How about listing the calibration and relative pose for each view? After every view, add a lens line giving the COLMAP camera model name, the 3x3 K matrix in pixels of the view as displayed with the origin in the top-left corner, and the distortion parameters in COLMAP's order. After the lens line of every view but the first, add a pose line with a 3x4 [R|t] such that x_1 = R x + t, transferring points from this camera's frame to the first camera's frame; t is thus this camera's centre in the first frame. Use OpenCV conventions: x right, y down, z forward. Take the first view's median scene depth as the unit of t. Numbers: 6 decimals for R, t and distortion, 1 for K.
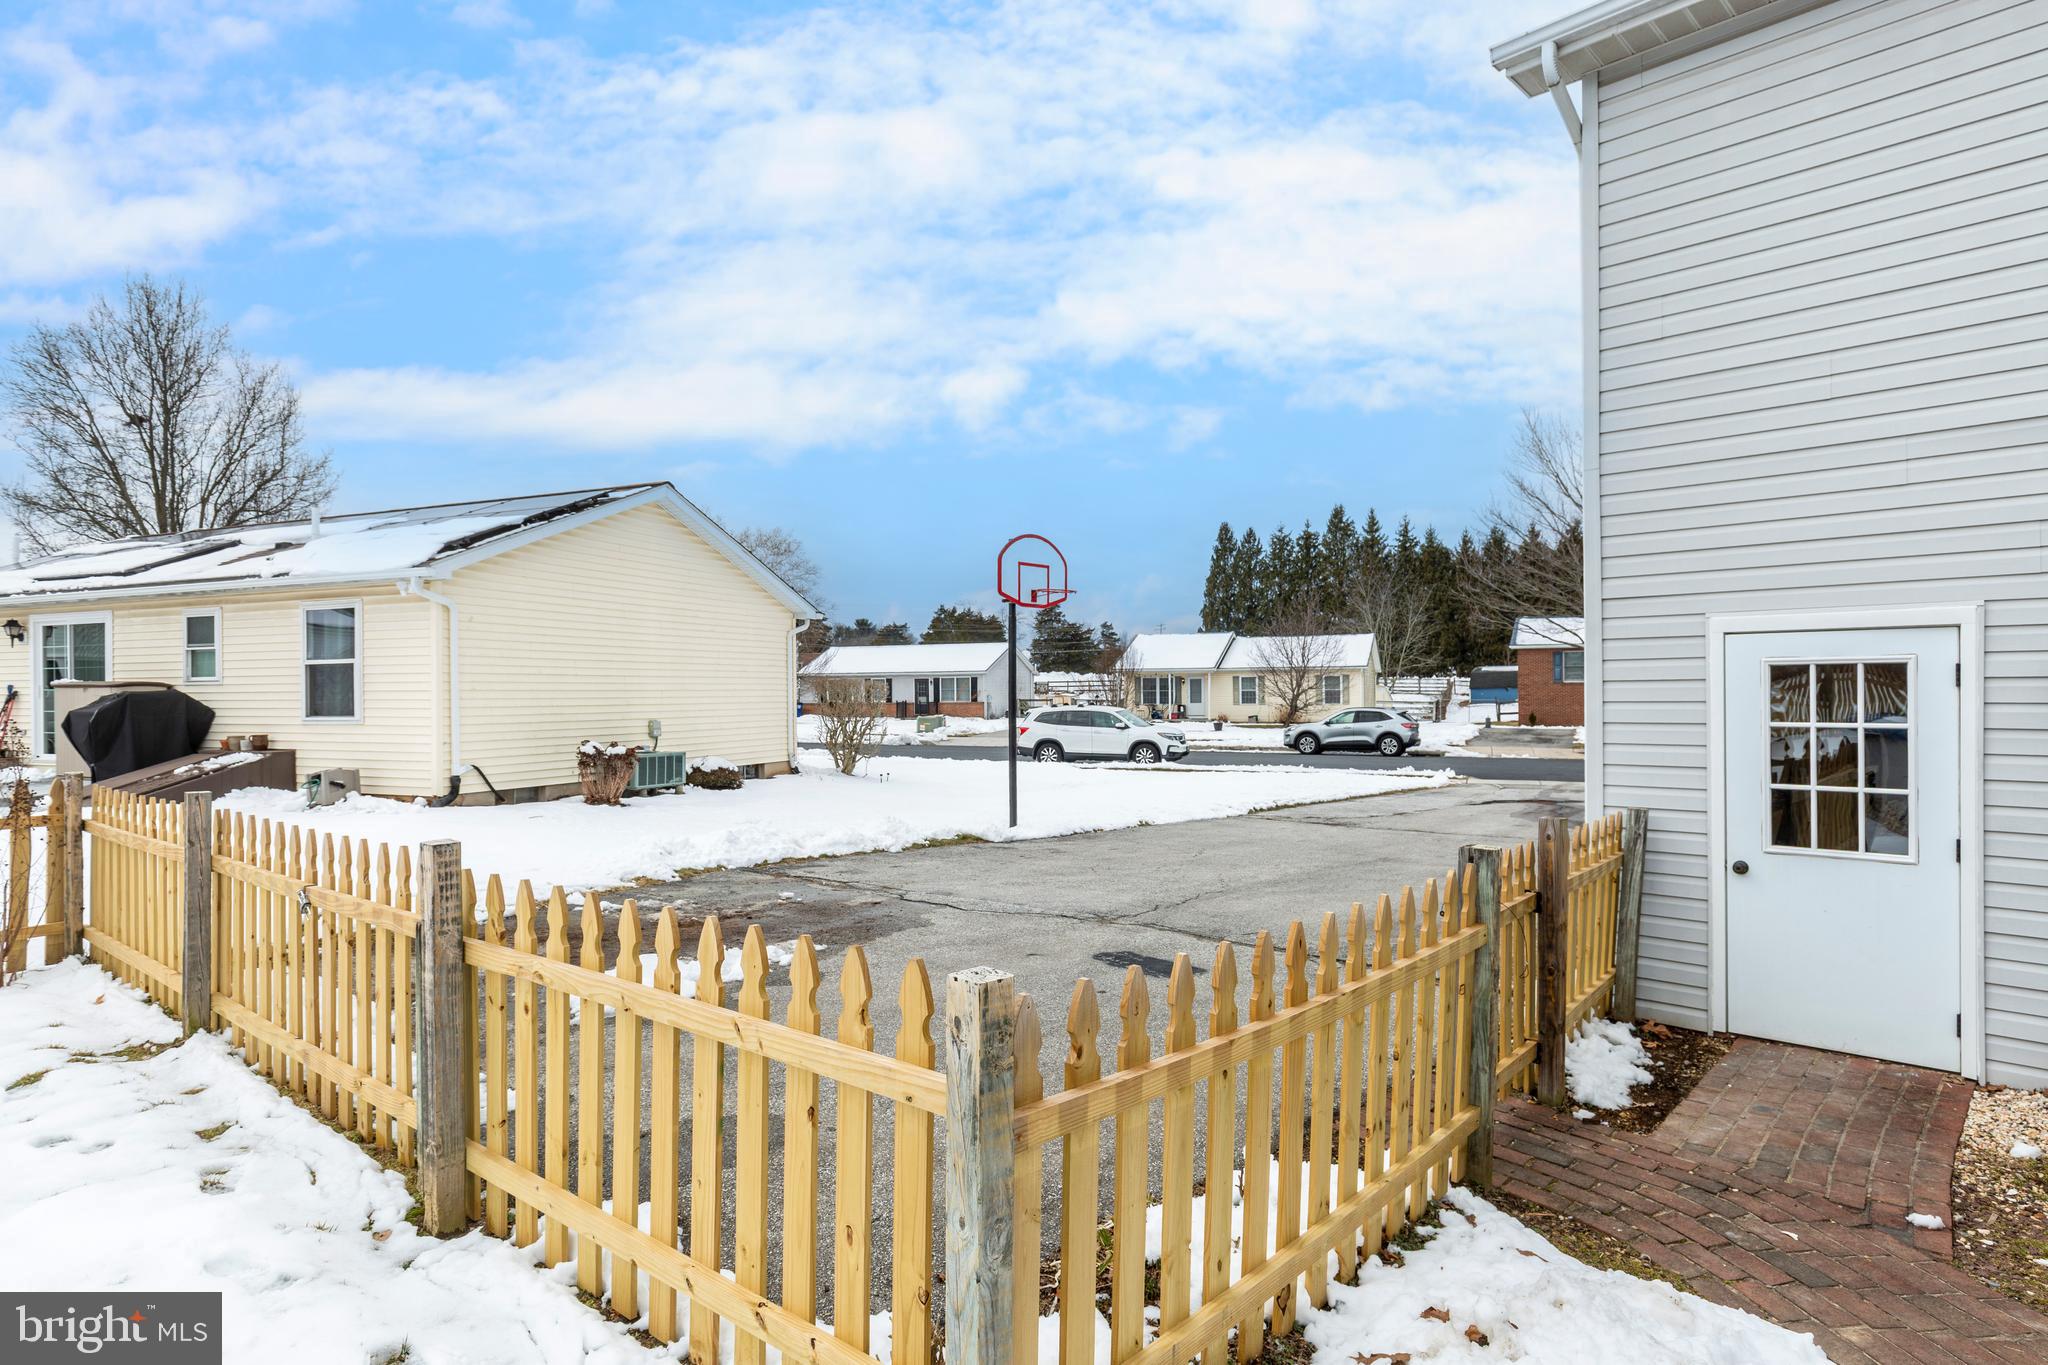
lens RADIAL K [[1113.5, 0, 1024.0], [0, 1113.5, 682.5], [0, 0, 1]] dist [-0.001727, 0.000183]
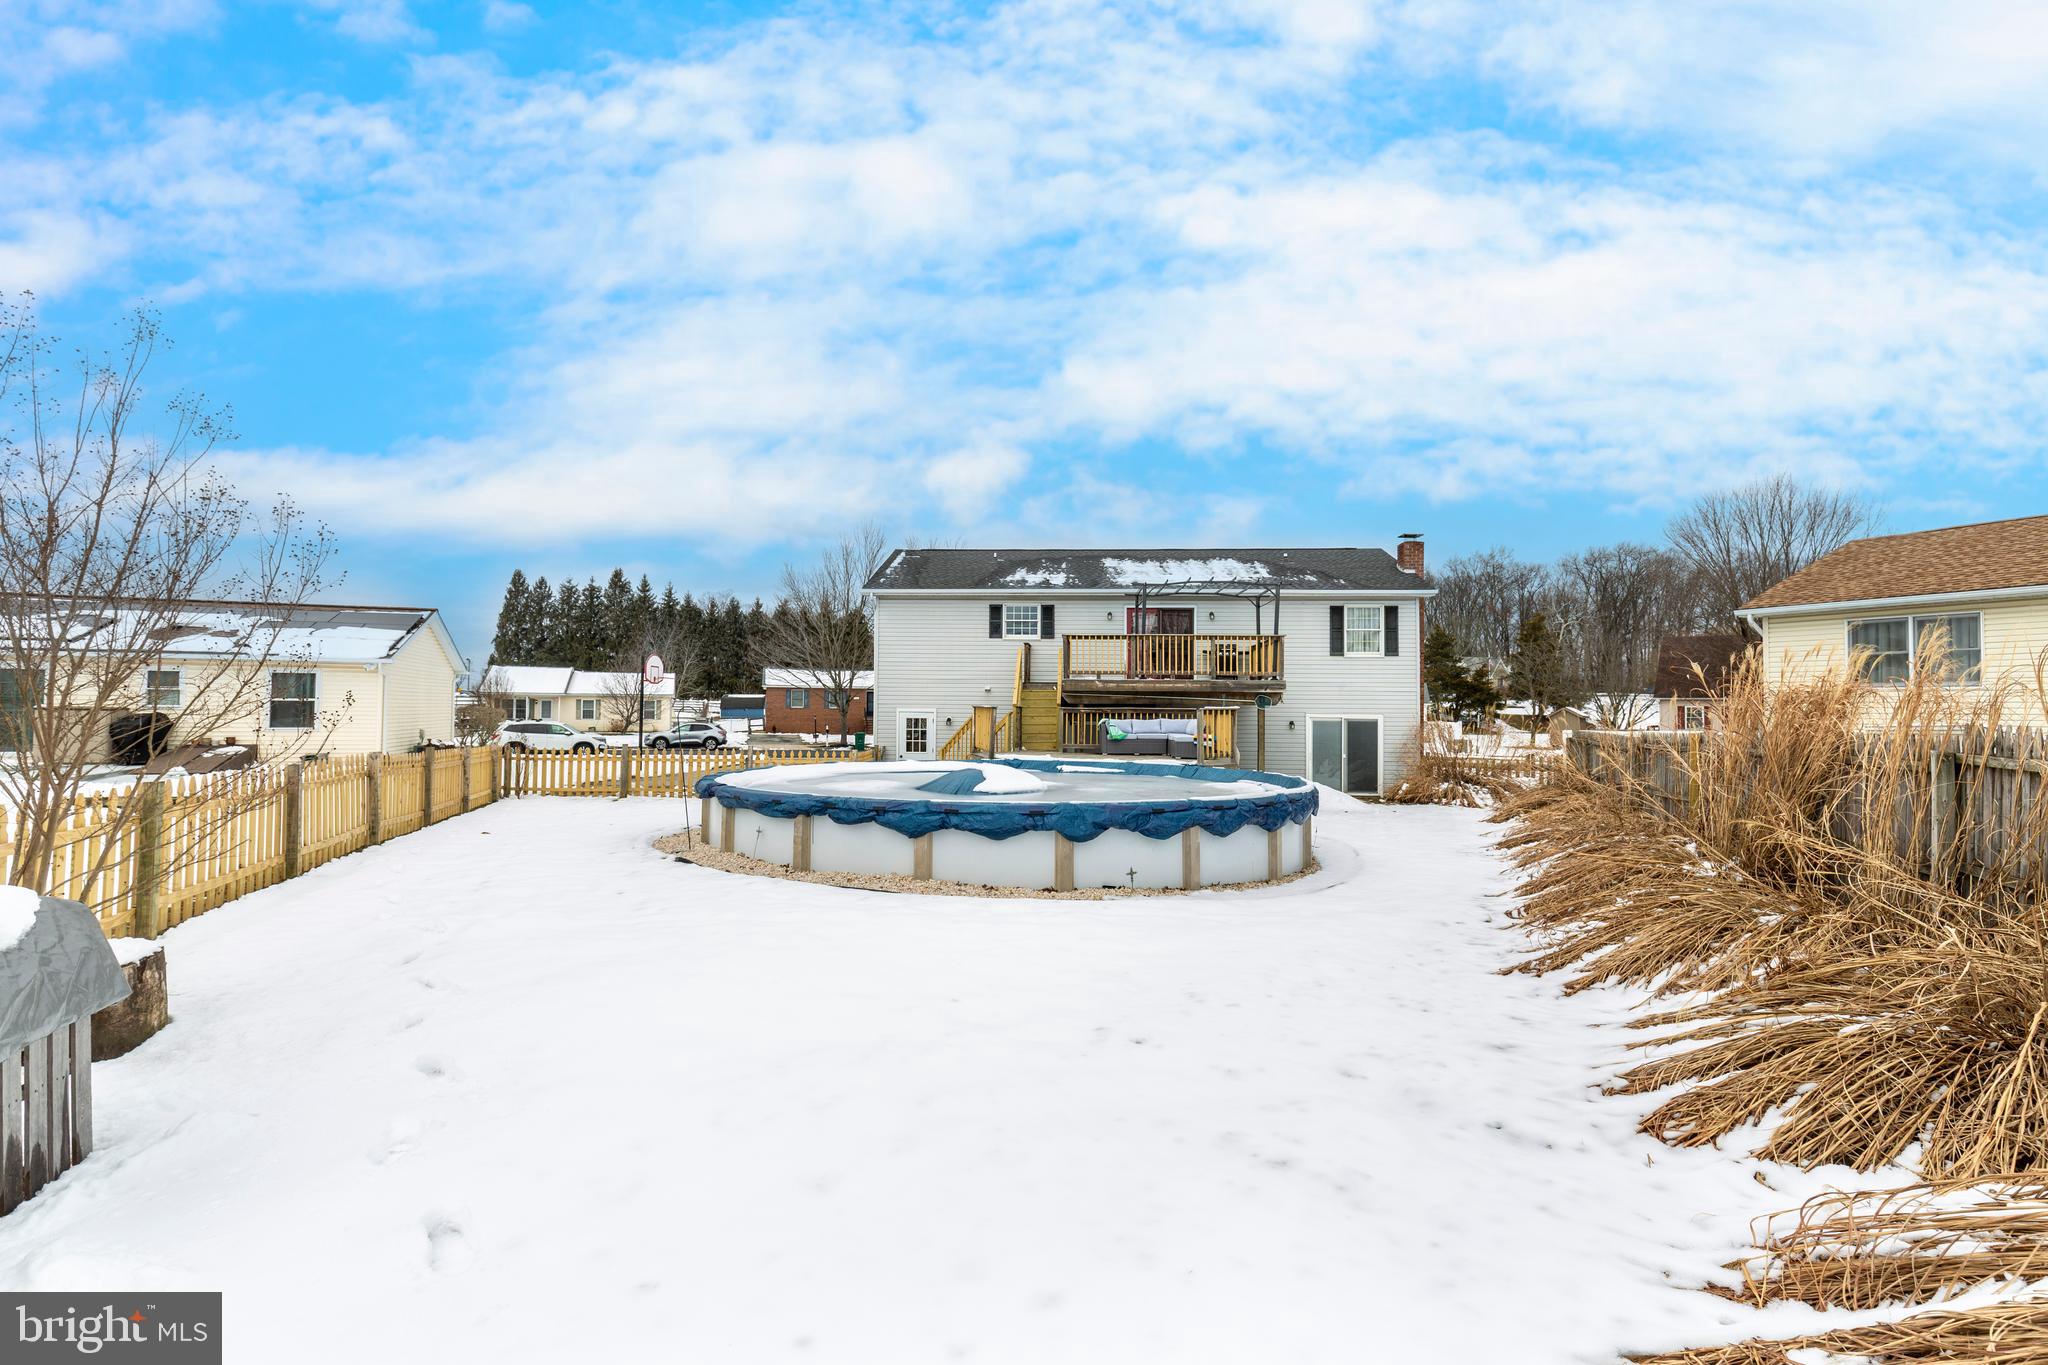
lens RADIAL K [[892.4, 0, 1024.0], [0, 892.4, 682.5], [0, 0, 1]] dist [0.005379, -0.000946]
pose [[0.734264, 0.033879, 0.678018, -0.170878], [-0.020689, 0.999407, -0.027532, -0.007558], [-0.678548, 0.006188, 0.734530, -0.236782]]
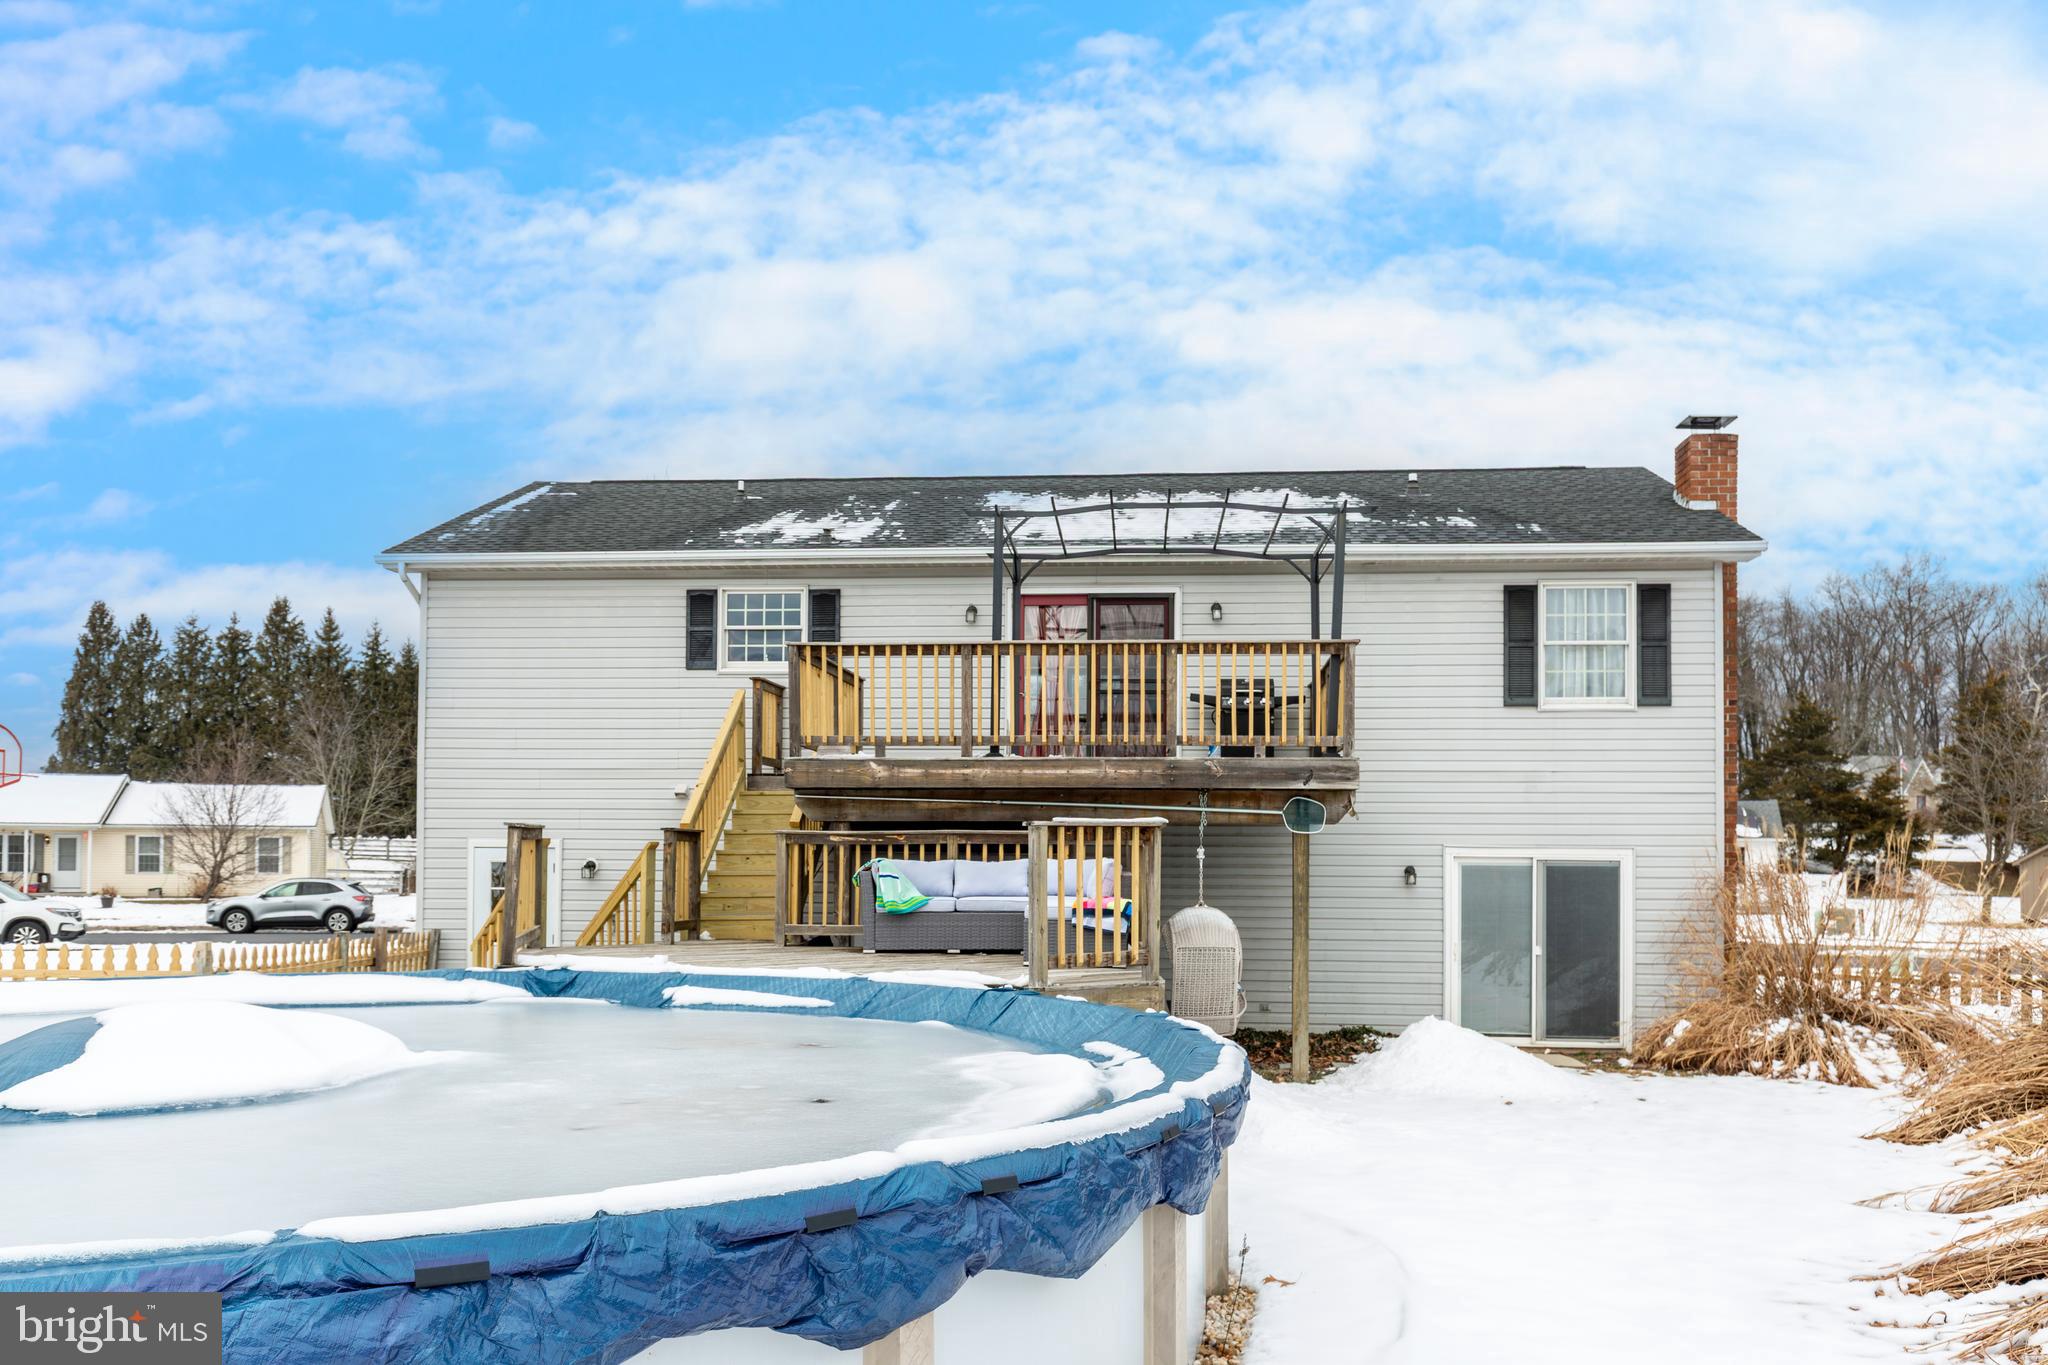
lens RADIAL K [[1578.1, 0, 1030.9], [0, 1578.1, 827.7], [0, 0, 1]] dist [0.003567, 0.002196]
pose [[0.750082, 0.023450, 0.660929, -0.058185], [-0.017713, 0.999725, -0.015368, -0.005167], [-0.661108, -0.000179, 0.750291, -0.197233]]
